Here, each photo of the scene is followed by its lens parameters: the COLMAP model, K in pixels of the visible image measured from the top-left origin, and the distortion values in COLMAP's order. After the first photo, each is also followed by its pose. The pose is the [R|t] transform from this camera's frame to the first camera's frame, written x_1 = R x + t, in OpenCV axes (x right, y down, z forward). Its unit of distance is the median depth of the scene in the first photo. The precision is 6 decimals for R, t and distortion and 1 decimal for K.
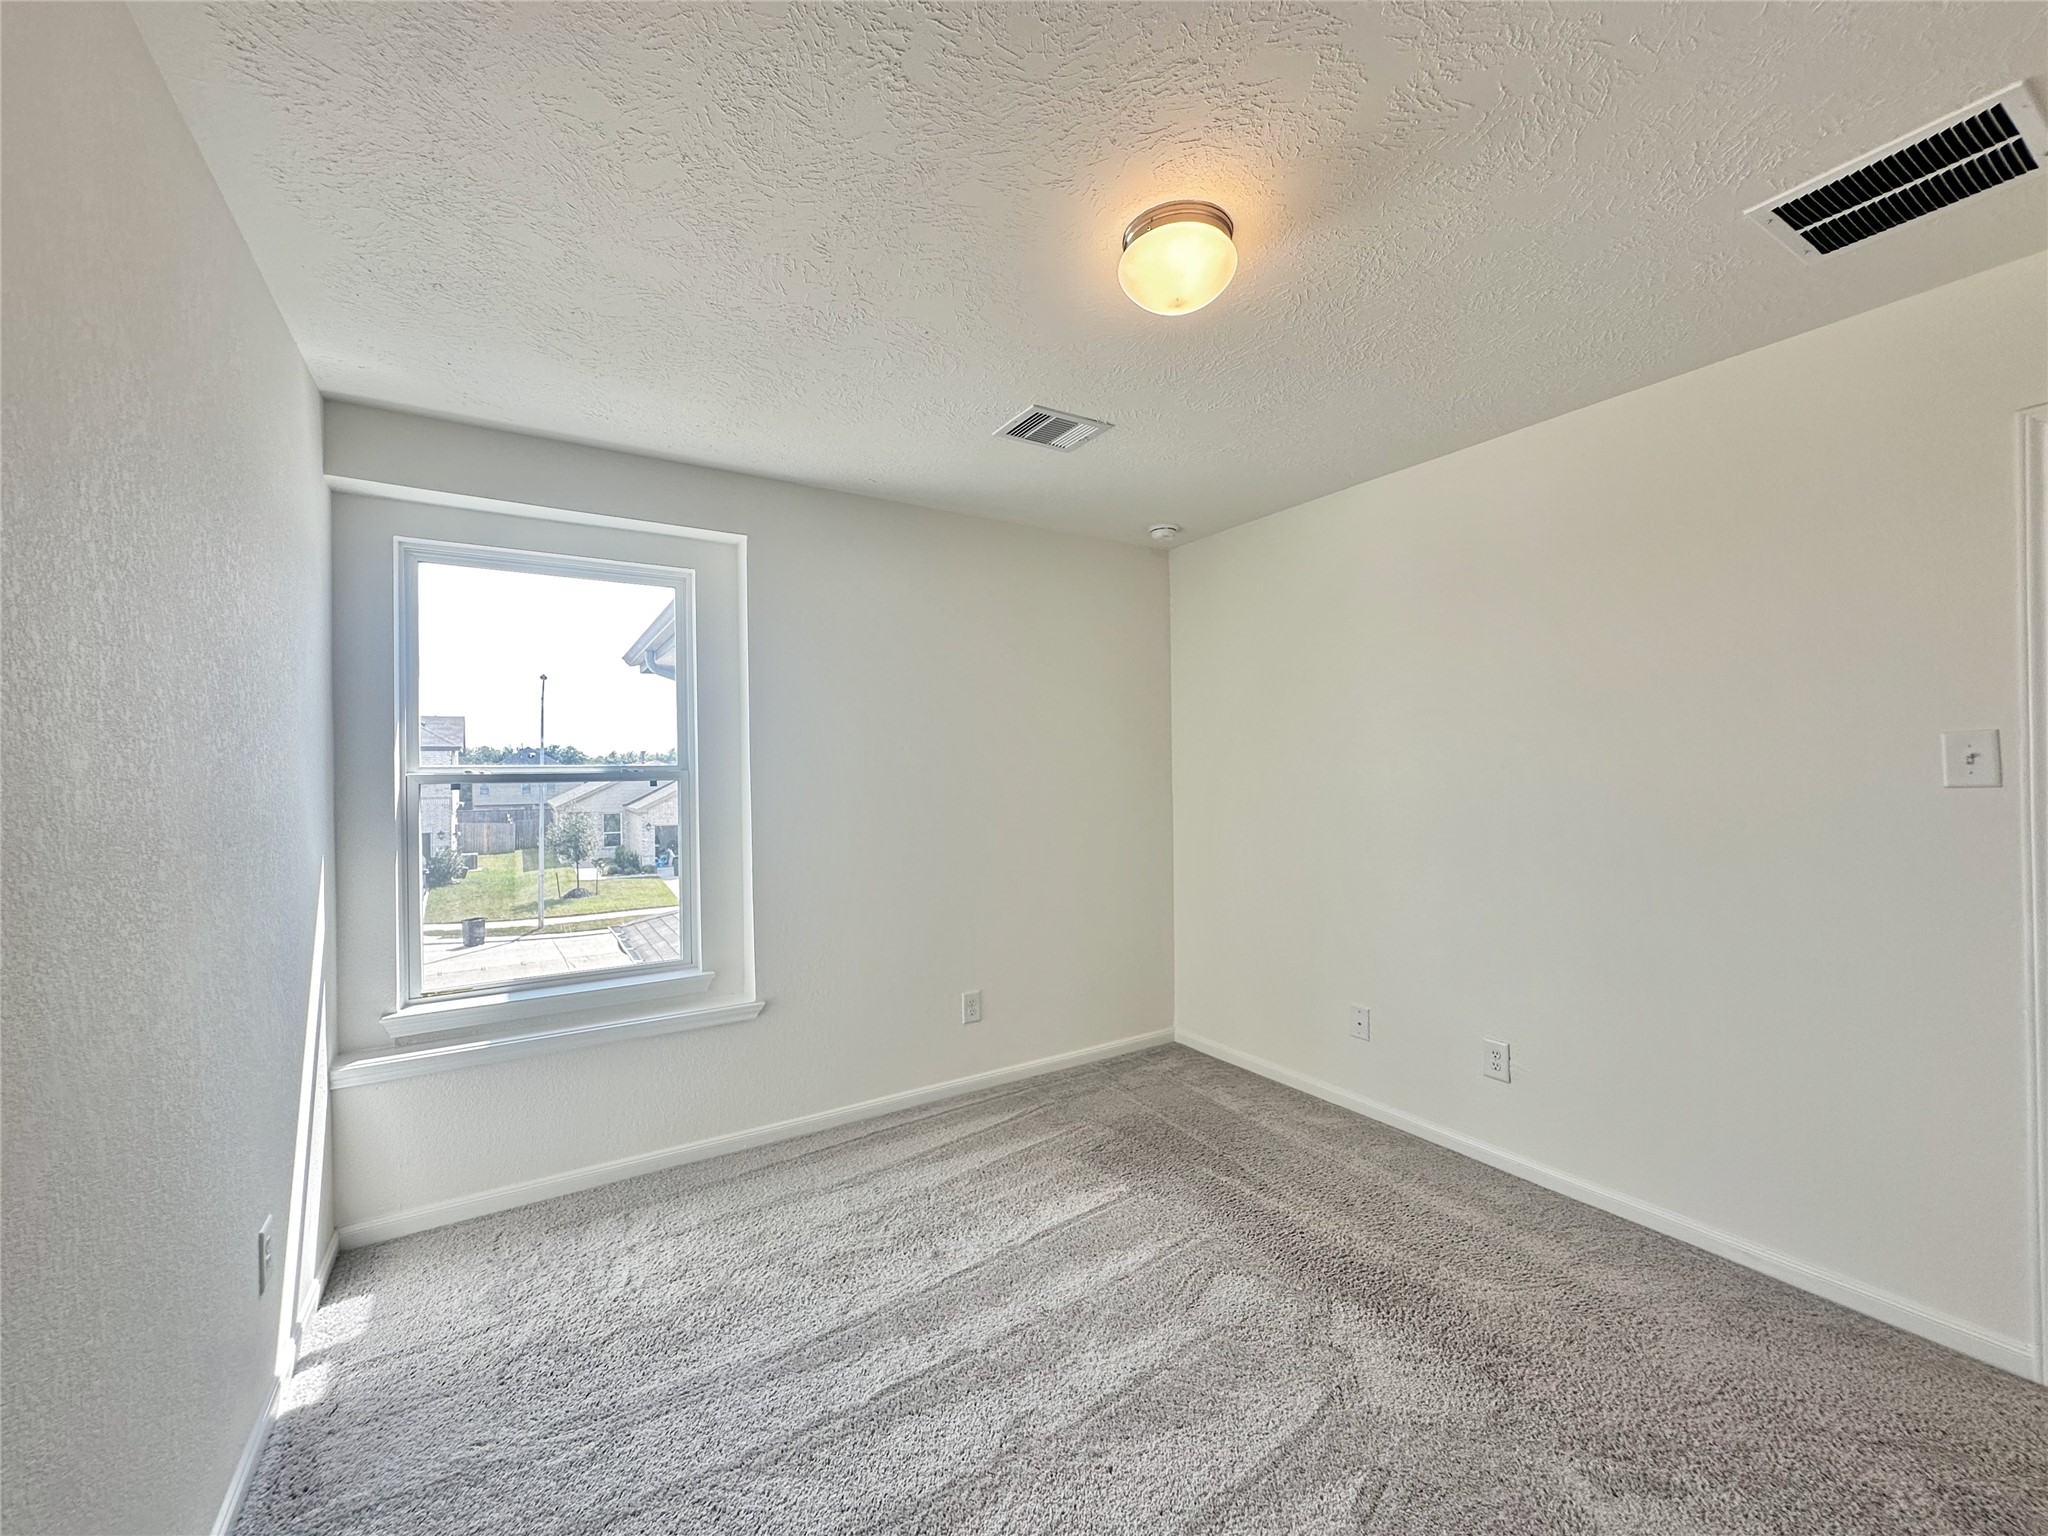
lens RADIAL K [[818.3, 0, 1017.7], [0, 818.3, 764.6], [0, 0, 1]] dist [-0.004429, 0.001500]
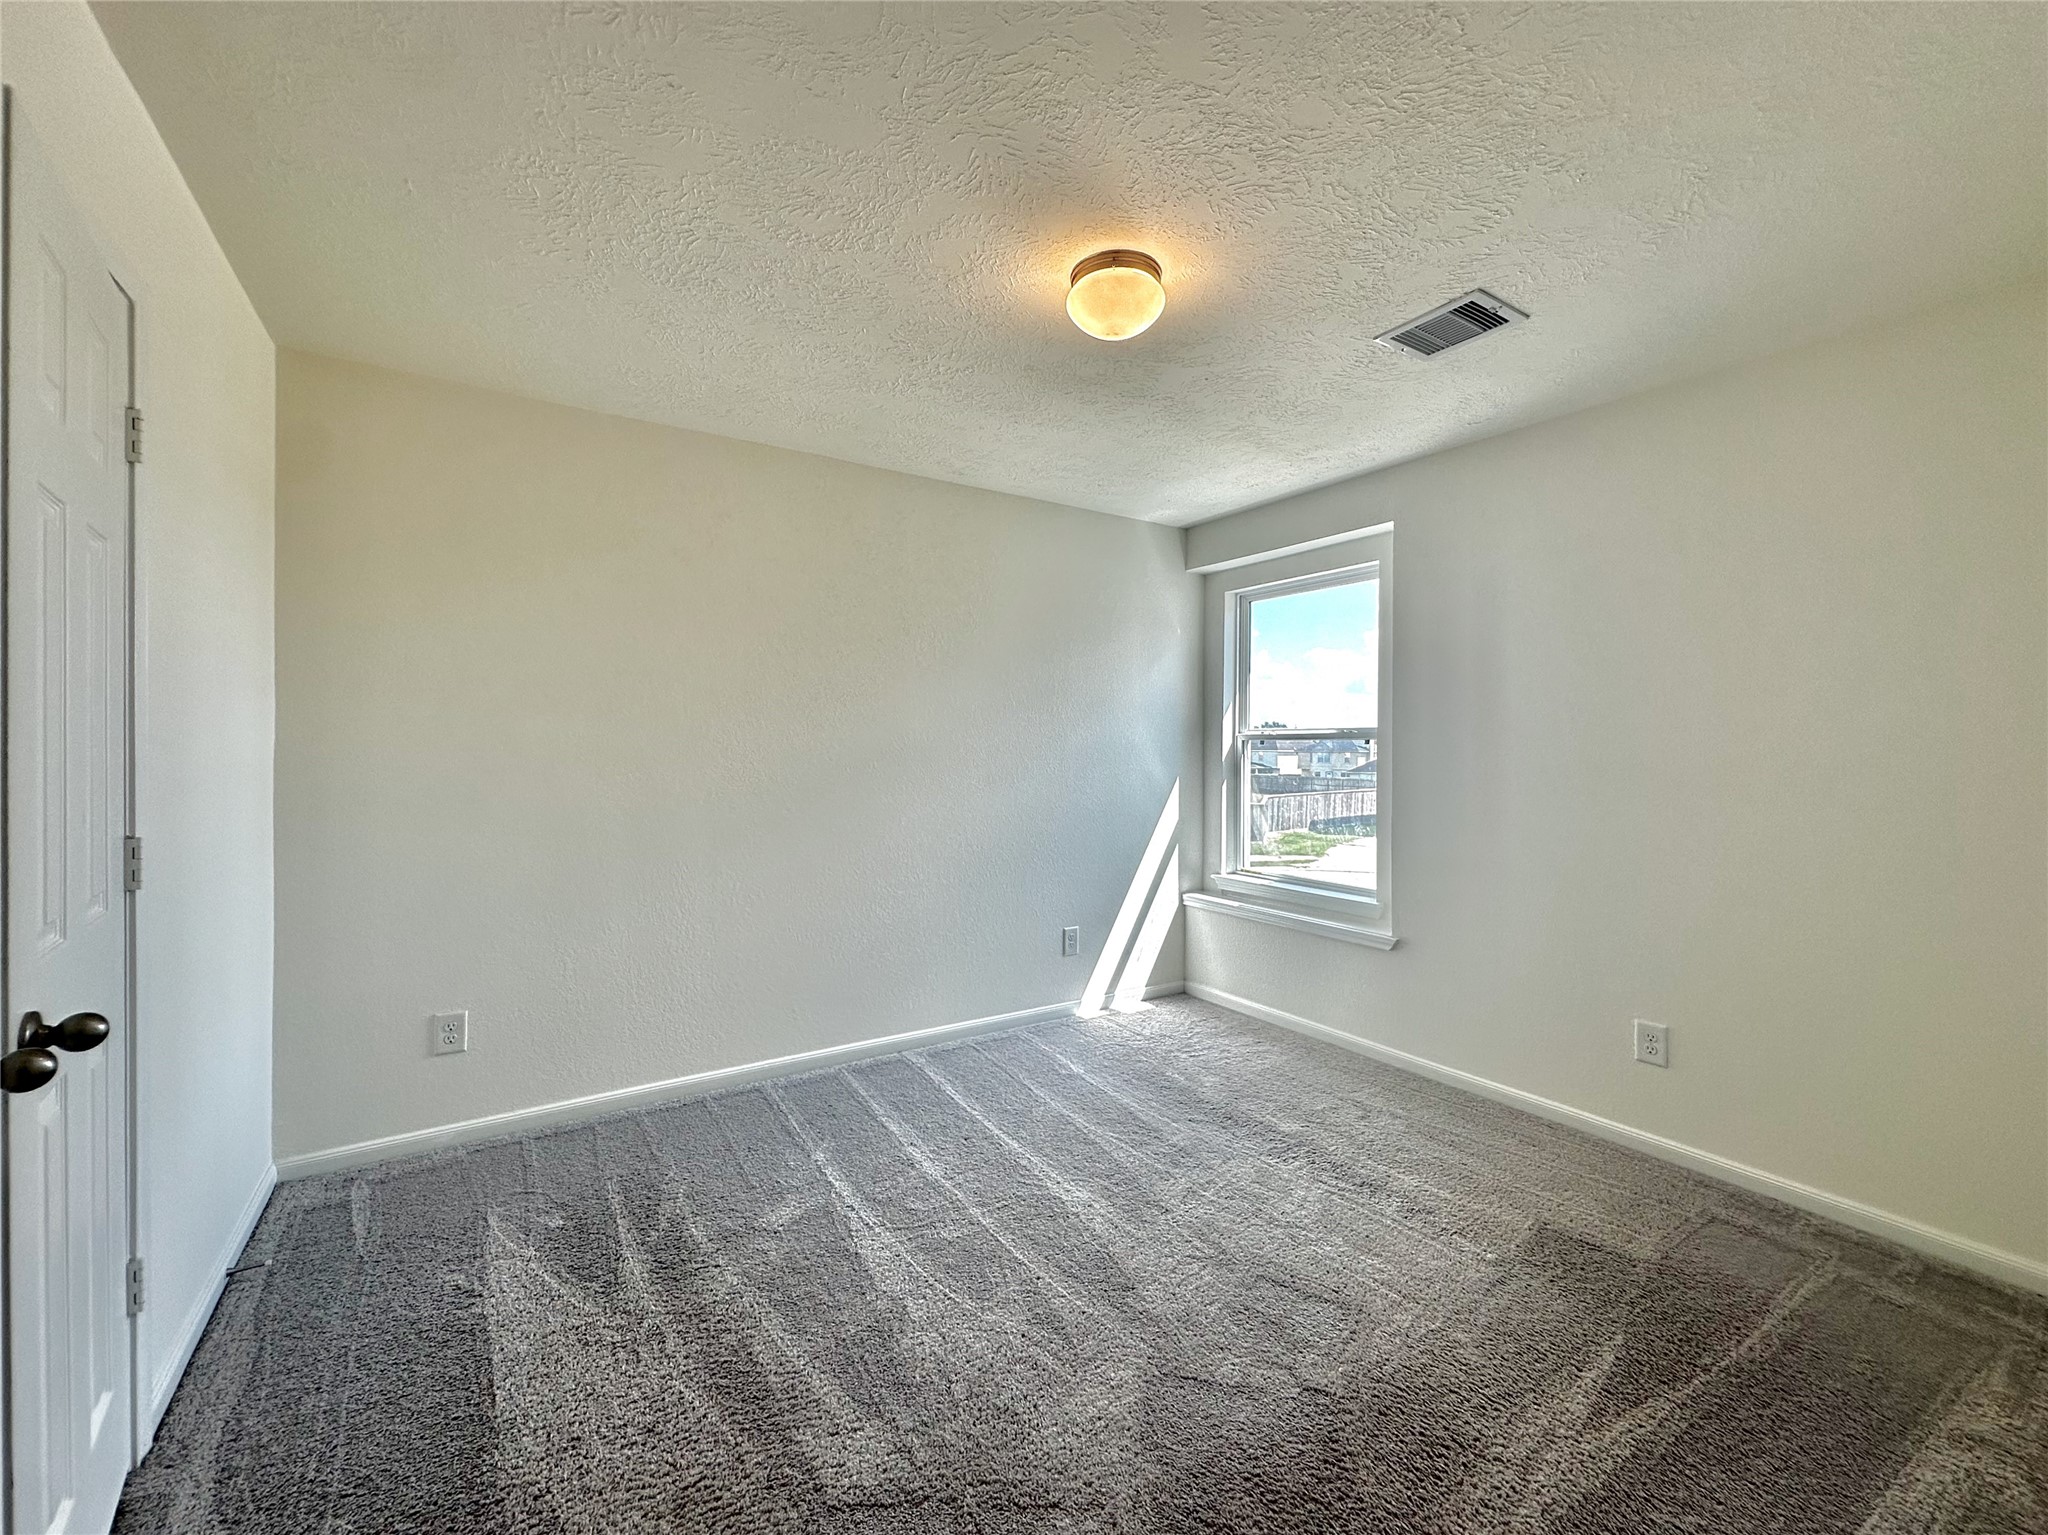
lens RADIAL K [[818.3, 0, 1017.3], [0, 818.3, 763.7], [0, 0, 1]] dist [-0.004429, 0.001500]
pose [[0.007240, 0.035243, -0.999353, 0.868656], [0.011891, 0.999305, 0.035328, 0.005740], [0.999903, -0.012140, 0.006816, 0.524954]]
